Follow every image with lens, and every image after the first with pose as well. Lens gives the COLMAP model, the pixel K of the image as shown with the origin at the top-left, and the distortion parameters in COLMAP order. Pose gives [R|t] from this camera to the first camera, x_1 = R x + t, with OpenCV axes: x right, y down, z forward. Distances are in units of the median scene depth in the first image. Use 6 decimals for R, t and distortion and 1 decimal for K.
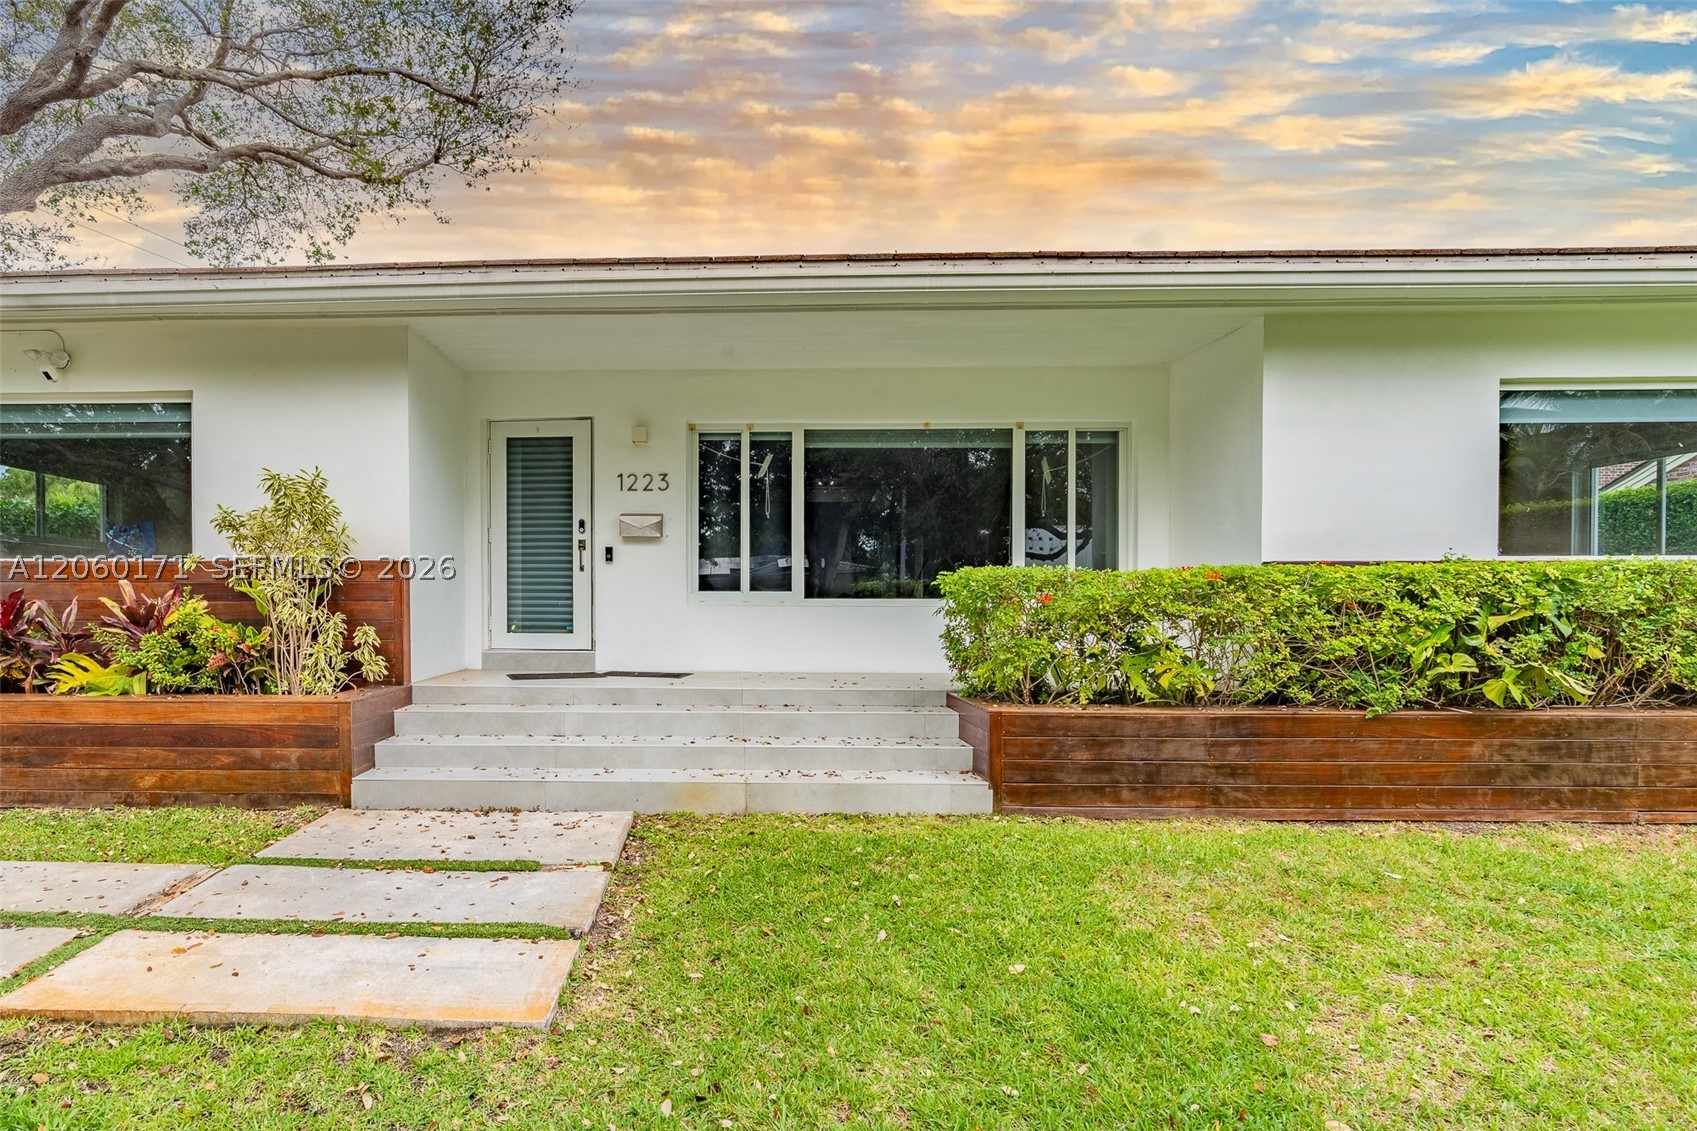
lens RADIAL K [[835.4, 0, 848.4], [0, 835.4, 610.5], [0, 0, 1]] dist [-0.001046, -0.000044]
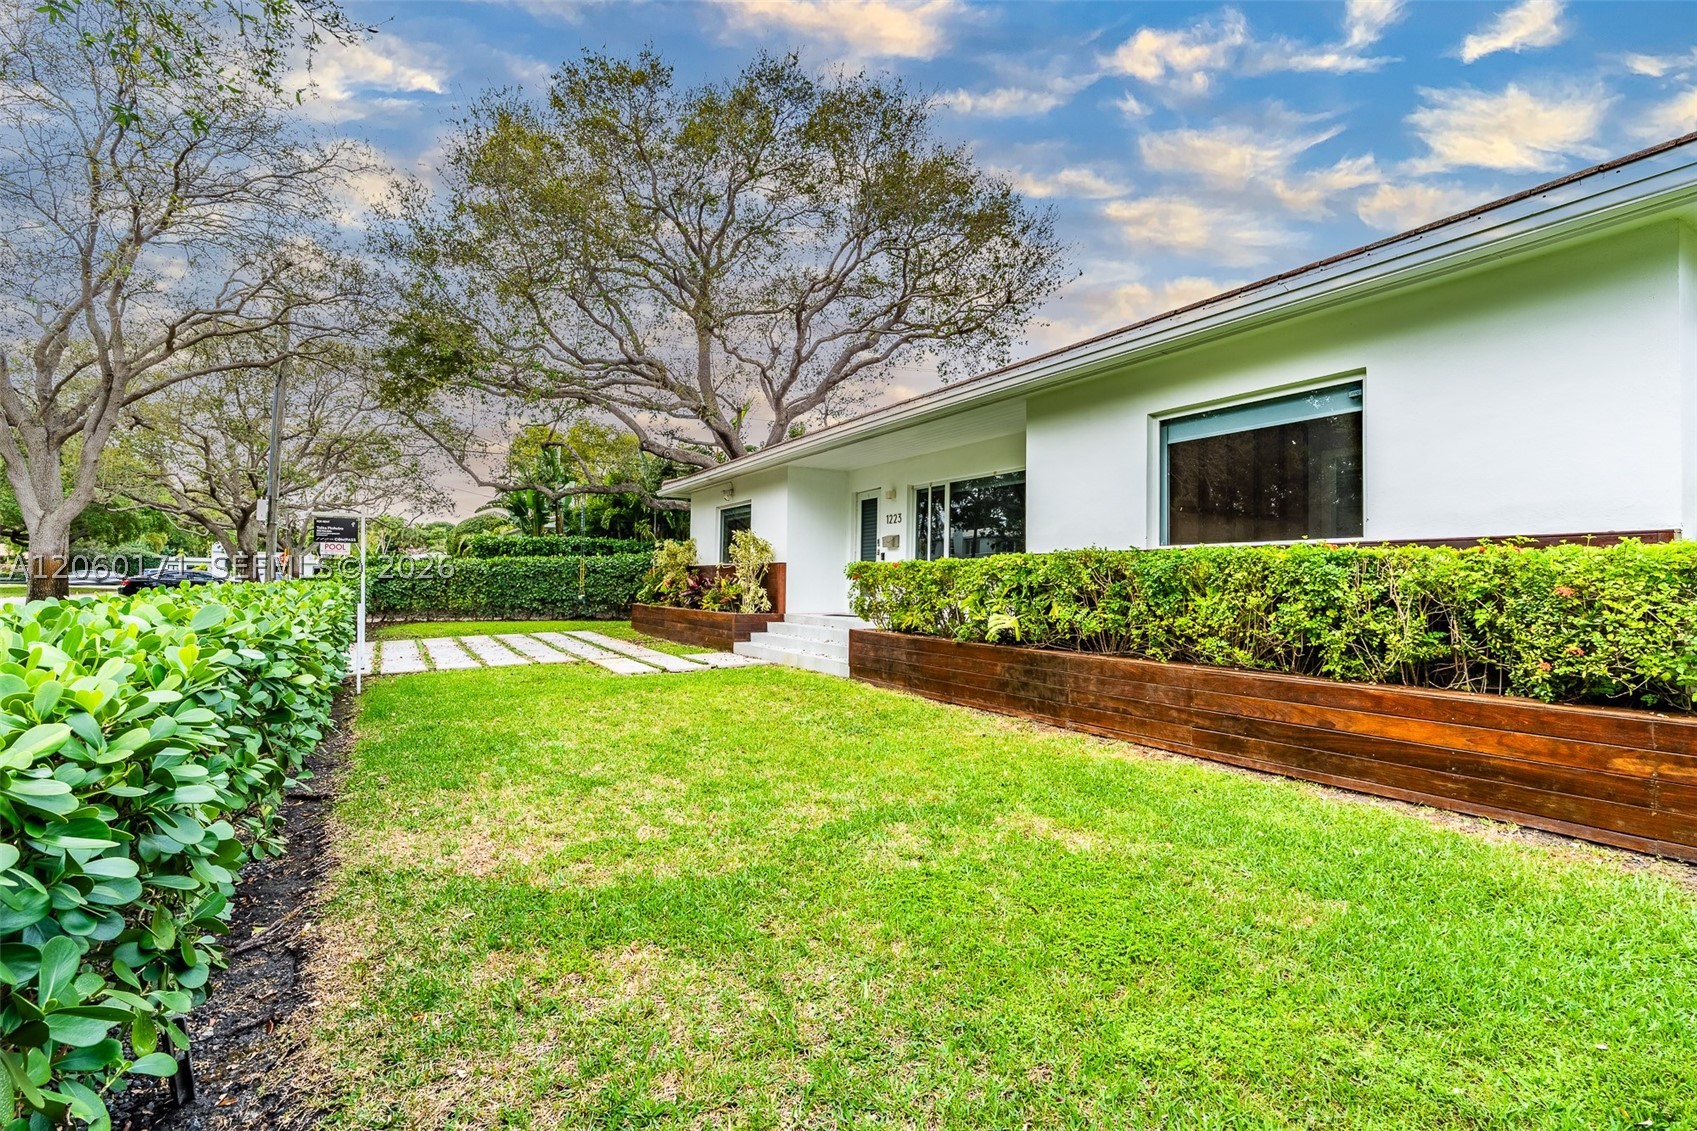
lens RADIAL K [[795.7, 0, 848.5], [0, 795.7, 565.5], [0, 0, 1]] dist [-0.001116, -0.000284]
pose [[0.532575, -0.012682, -0.846288, 1.562563], [-0.020366, 0.999406, -0.027793, 0.009449], [0.846138, 0.032038, 0.532000, -0.077236]]
